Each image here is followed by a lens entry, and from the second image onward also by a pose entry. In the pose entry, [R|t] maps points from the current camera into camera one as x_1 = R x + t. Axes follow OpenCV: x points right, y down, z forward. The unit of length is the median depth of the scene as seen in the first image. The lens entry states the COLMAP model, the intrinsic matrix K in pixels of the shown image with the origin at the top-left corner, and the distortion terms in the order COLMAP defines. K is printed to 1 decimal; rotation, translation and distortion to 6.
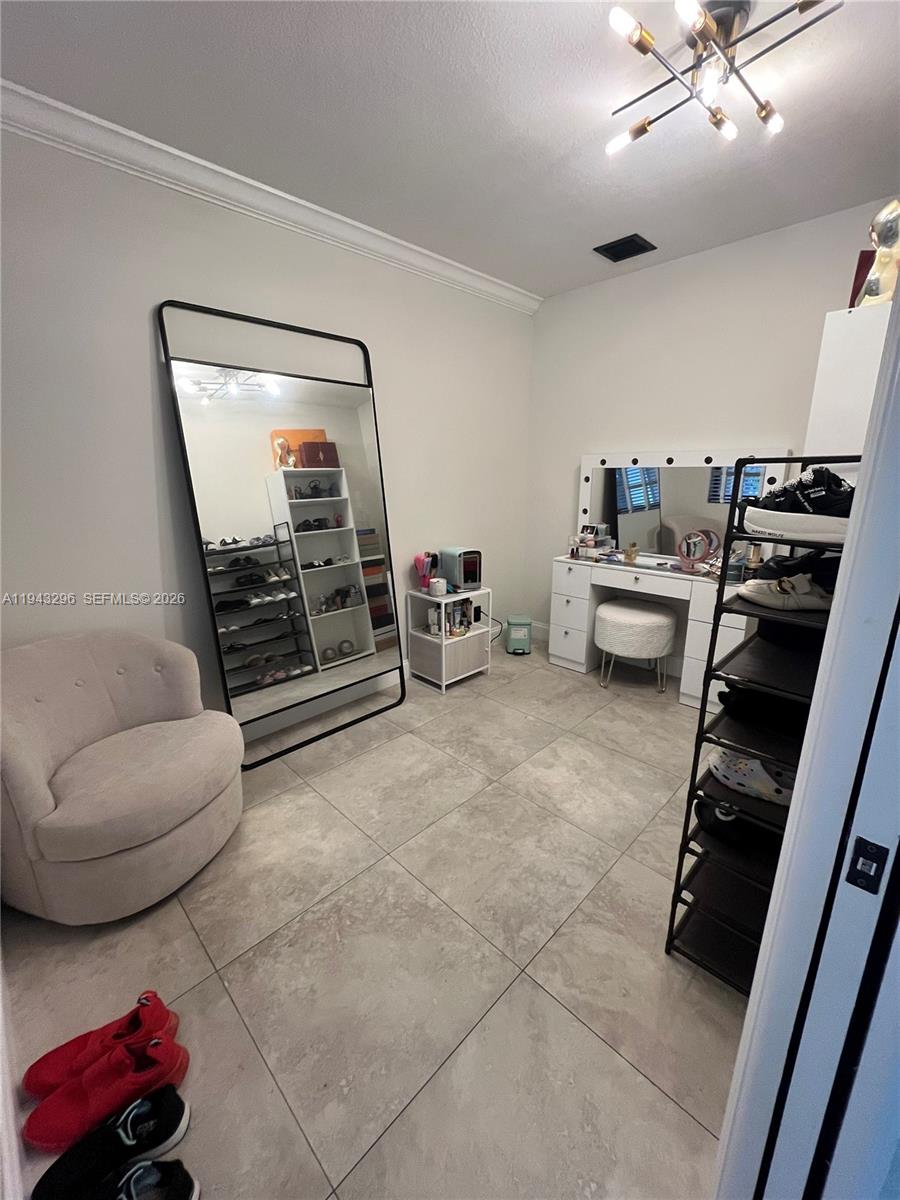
lens RADIAL K [[484.3, 0, 450.0], [0, 484.3, 600.0], [0, 0, 1]] dist [-0.000034, -0.000045]
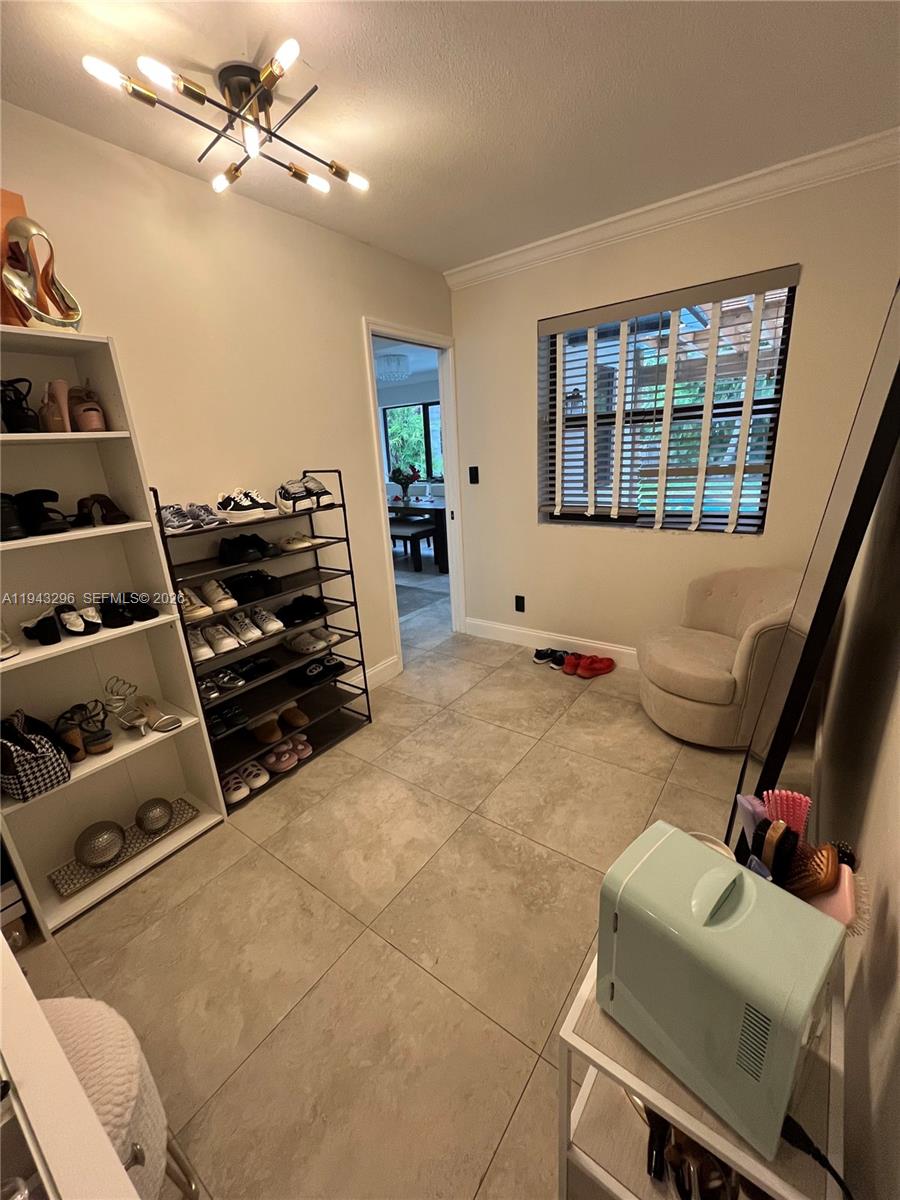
lens RADIAL K [[484.3, 0, 450.0], [0, 484.3, 600.0], [0, 0, 1]] dist [-0.000034, -0.000045]
pose [[-0.986711, 0.107642, -0.121714, 0.225970], [0.025767, 0.843264, 0.536882, -0.507899], [0.160428, 0.526611, -0.834832, 1.703997]]
